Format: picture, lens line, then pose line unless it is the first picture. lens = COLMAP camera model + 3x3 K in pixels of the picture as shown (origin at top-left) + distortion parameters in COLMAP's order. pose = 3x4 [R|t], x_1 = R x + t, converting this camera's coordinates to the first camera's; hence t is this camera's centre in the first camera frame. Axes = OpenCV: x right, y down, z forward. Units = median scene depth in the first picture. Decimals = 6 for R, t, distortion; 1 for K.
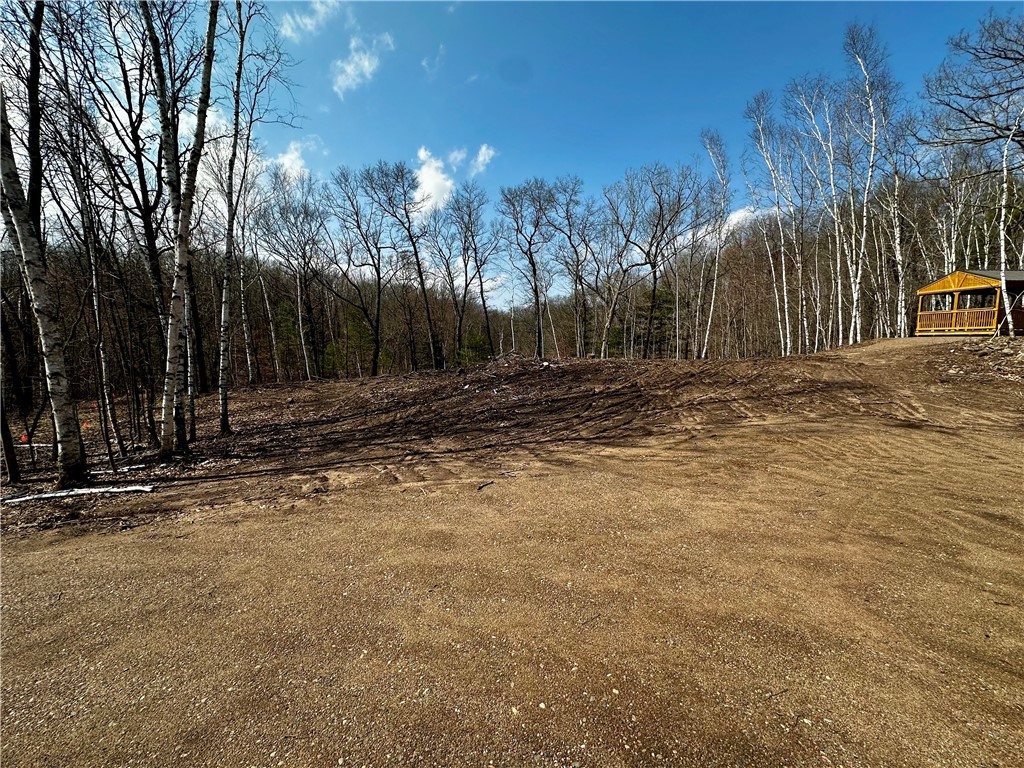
lens RADIAL K [[409.0, 0, 507.9], [0, 409.0, 383.4], [0, 0, 1]] dist [-0.001846, 0.000406]
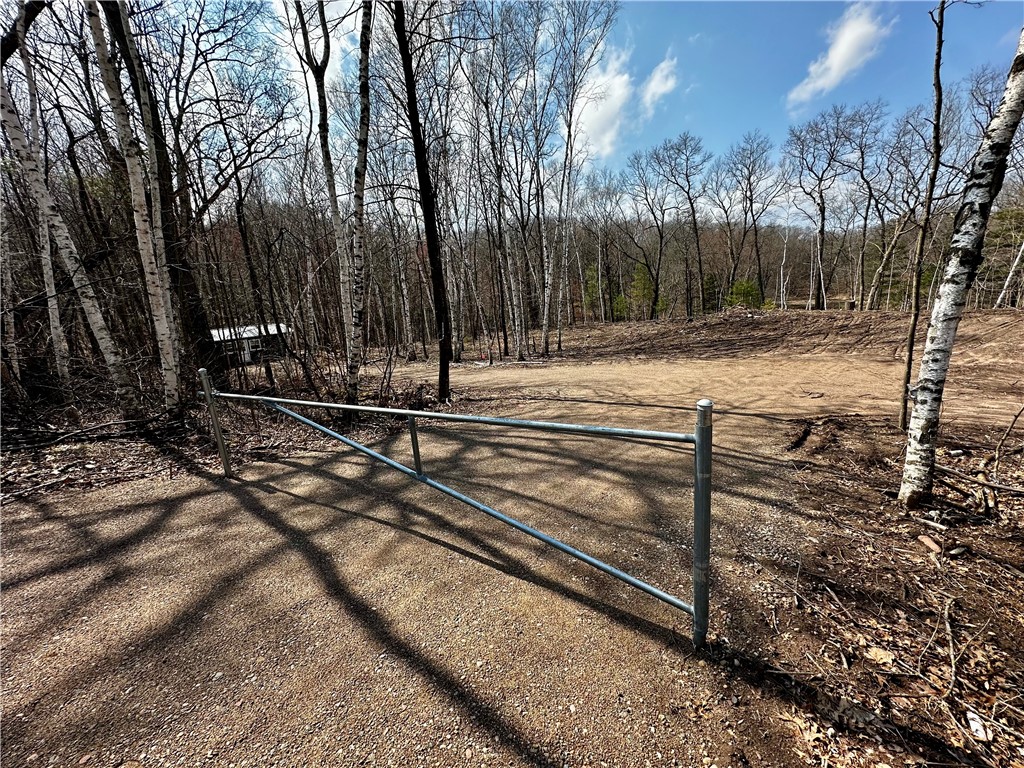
lens RADIAL K [[409.0, 0, 514.9], [0, 409.0, 383.2], [0, 0, 1]] dist [-0.001846, 0.000406]
pose [[0.771675, 0.103894, -0.627475, 0.466692], [-0.008590, 0.988181, 0.153054, -0.032468], [0.635960, -0.112718, 0.763446, -0.762655]]
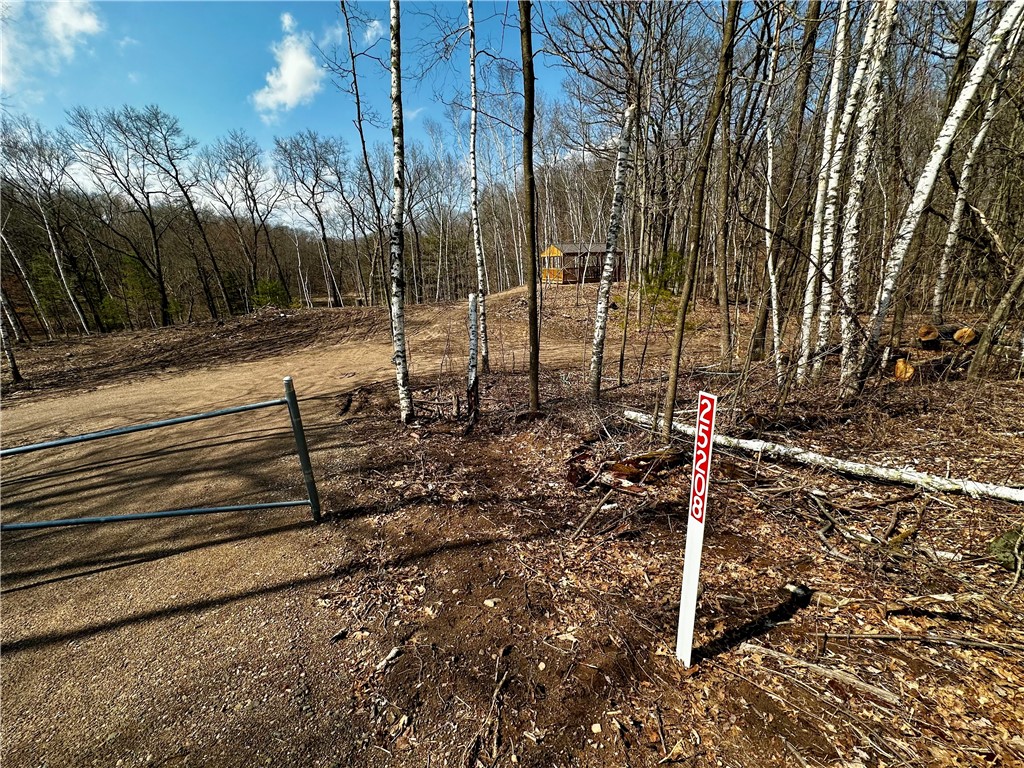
lens RADIAL K [[409.0, 0, 512.3], [0, 409.0, 383.1], [0, 0, 1]] dist [-0.001846, 0.000406]
pose [[0.942081, -0.111584, 0.316279, 0.477862], [0.054689, 0.981519, 0.183384, -0.039313], [-0.330897, -0.155466, 0.930773, -0.878255]]
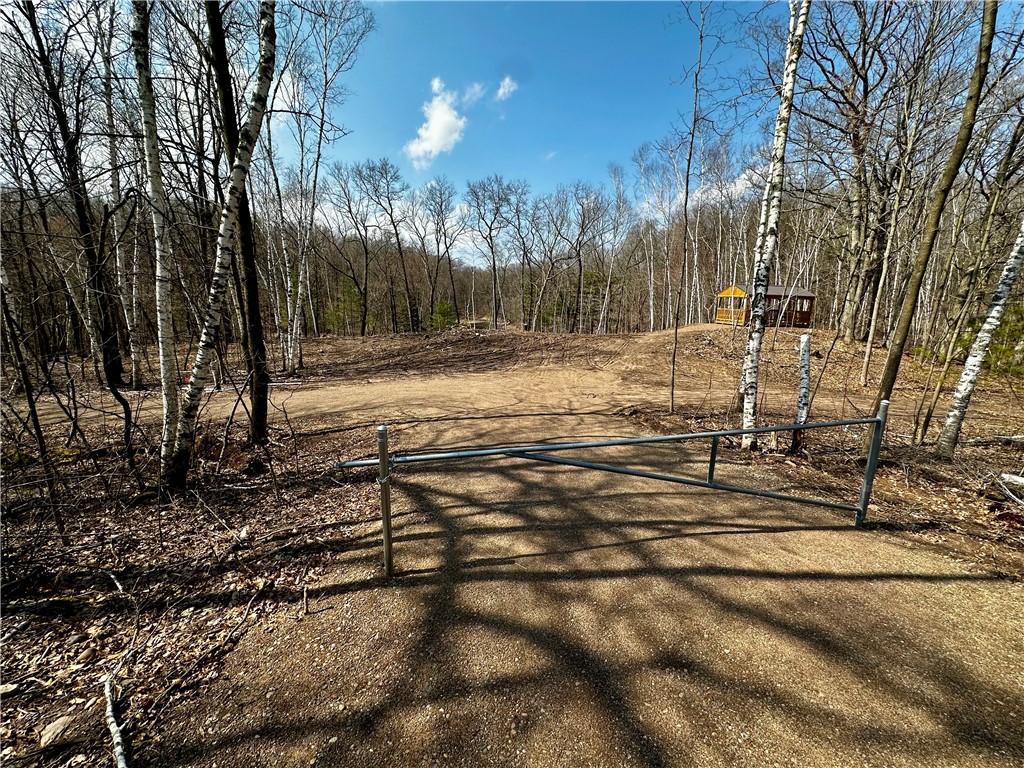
lens RADIAL K [[409.0, 0, 513.1], [0, 409.0, 383.3], [0, 0, 1]] dist [-0.001846, 0.000406]
pose [[0.997655, 0.025323, 0.063590, 0.173229], [-0.032079, 0.993679, 0.107574, -0.040303], [-0.060464, -0.109362, 0.992161, -0.877279]]
